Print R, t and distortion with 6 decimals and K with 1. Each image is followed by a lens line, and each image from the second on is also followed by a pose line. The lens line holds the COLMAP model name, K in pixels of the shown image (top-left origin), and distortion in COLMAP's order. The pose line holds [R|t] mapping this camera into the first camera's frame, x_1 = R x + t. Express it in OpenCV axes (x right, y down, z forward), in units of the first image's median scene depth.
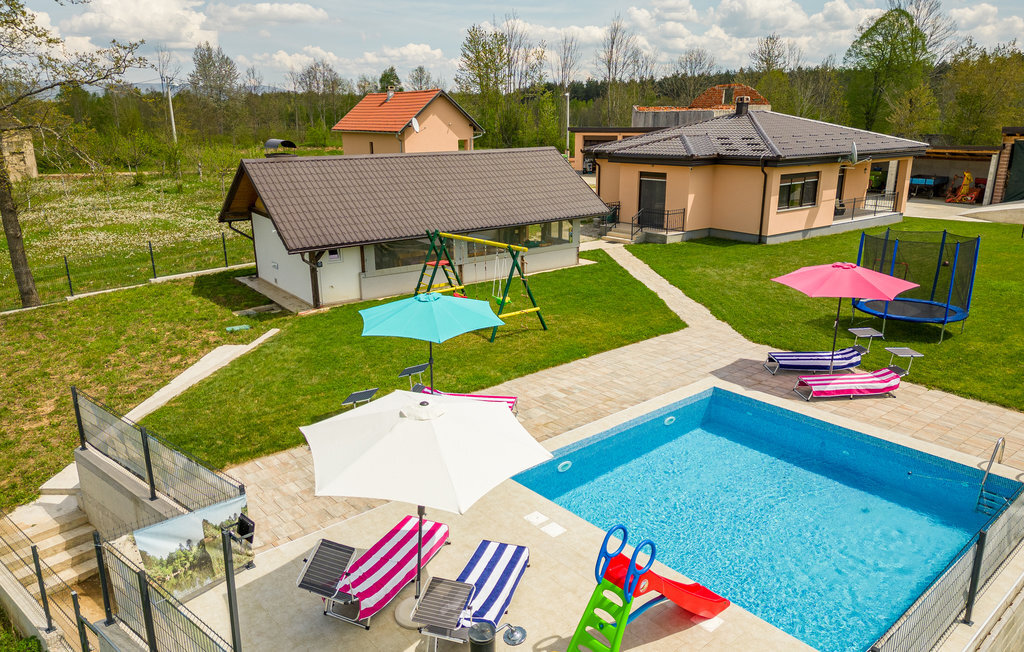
lens RADIAL K [[636.2, 0, 512.0], [0, 636.2, 326.0], [0, 0, 1]] dist [0.092335, -0.069071]
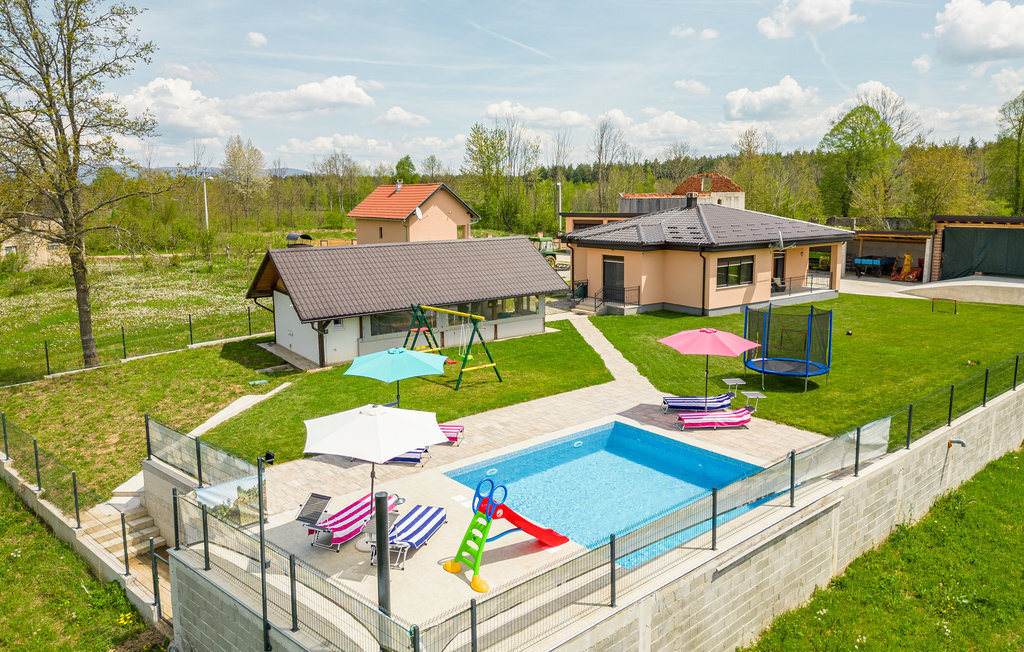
lens RADIAL K [[636.2, 0, 512.0], [0, 636.2, 326.0], [0, 0, 1]] dist [0.092335, -0.069071]
pose [[0.999803, -0.000128, -0.019841, 0.079520], [-0.002127, 0.993528, -0.113571, 0.031247], [0.019727, 0.113591, 0.993332, -0.212524]]
